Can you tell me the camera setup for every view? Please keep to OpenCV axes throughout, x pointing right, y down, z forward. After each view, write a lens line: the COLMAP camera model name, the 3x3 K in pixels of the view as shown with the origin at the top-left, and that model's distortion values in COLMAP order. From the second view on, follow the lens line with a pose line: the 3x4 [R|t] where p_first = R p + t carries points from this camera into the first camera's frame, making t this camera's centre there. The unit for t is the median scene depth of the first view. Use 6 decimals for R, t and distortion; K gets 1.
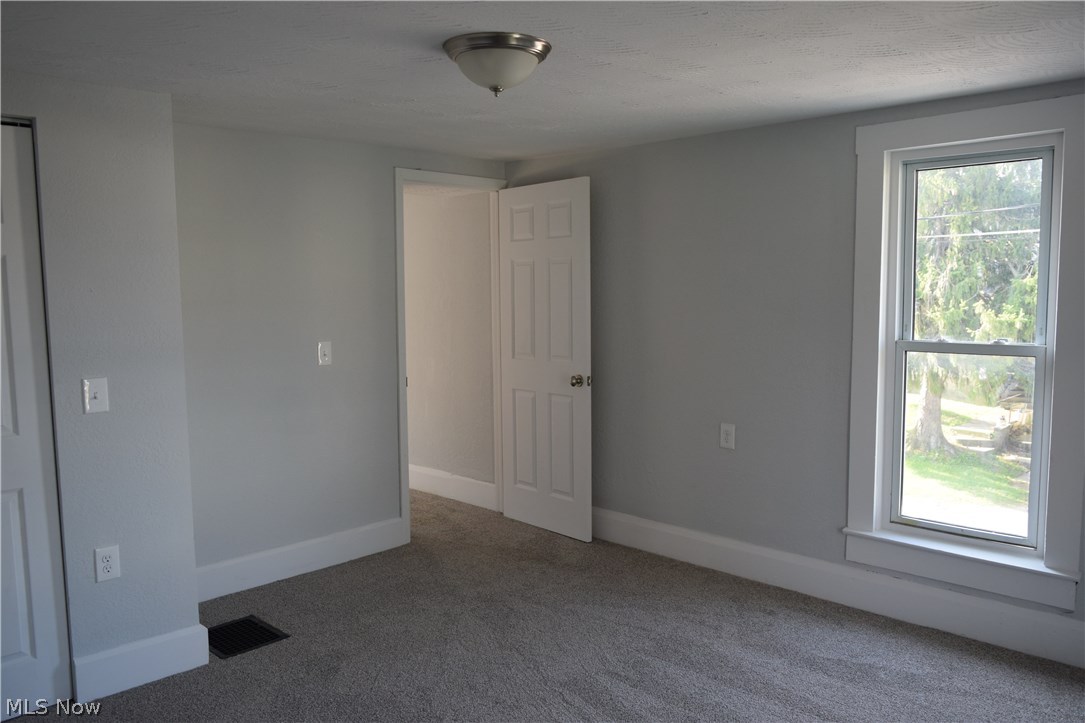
lens RADIAL K [[821.3, 0, 542.5], [0, 821.3, 361.5], [0, 0, 1]] dist [-0.042162, -0.000420]
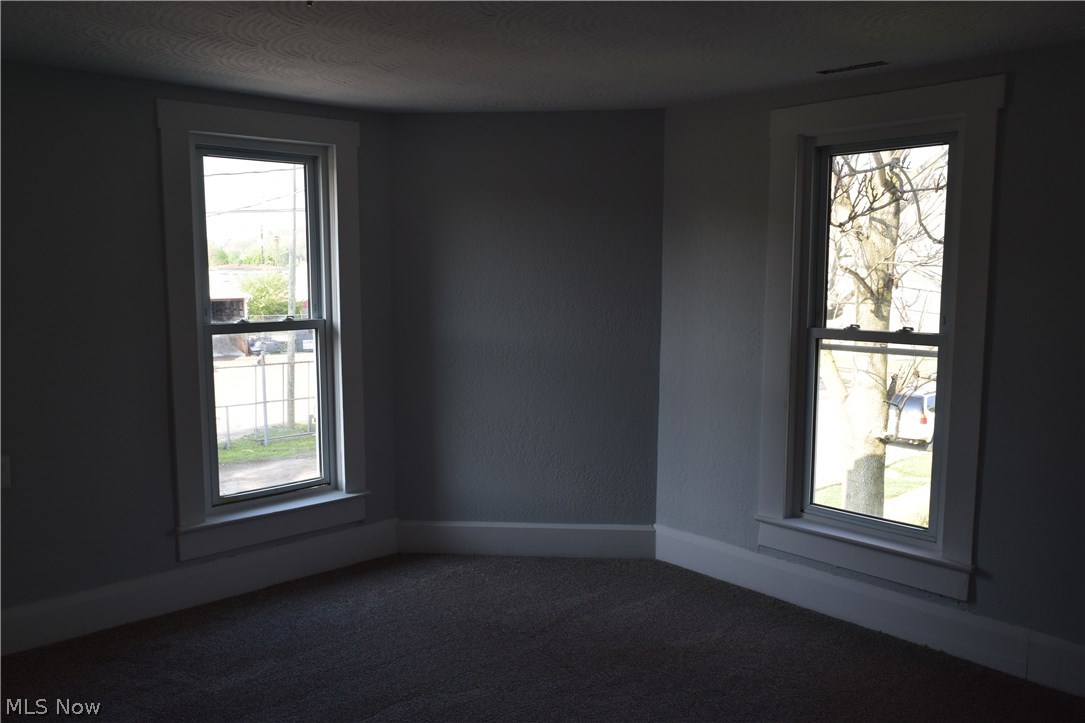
lens RADIAL K [[821.3, 0, 542.5], [0, 821.3, 361.5], [0, 0, 1]] dist [-0.042162, -0.000420]
pose [[0.044952, -0.102034, 0.993765, -0.550501], [0.089449, 0.991186, 0.097723, -0.042477], [-0.994976, 0.084499, 0.053683, 0.546857]]
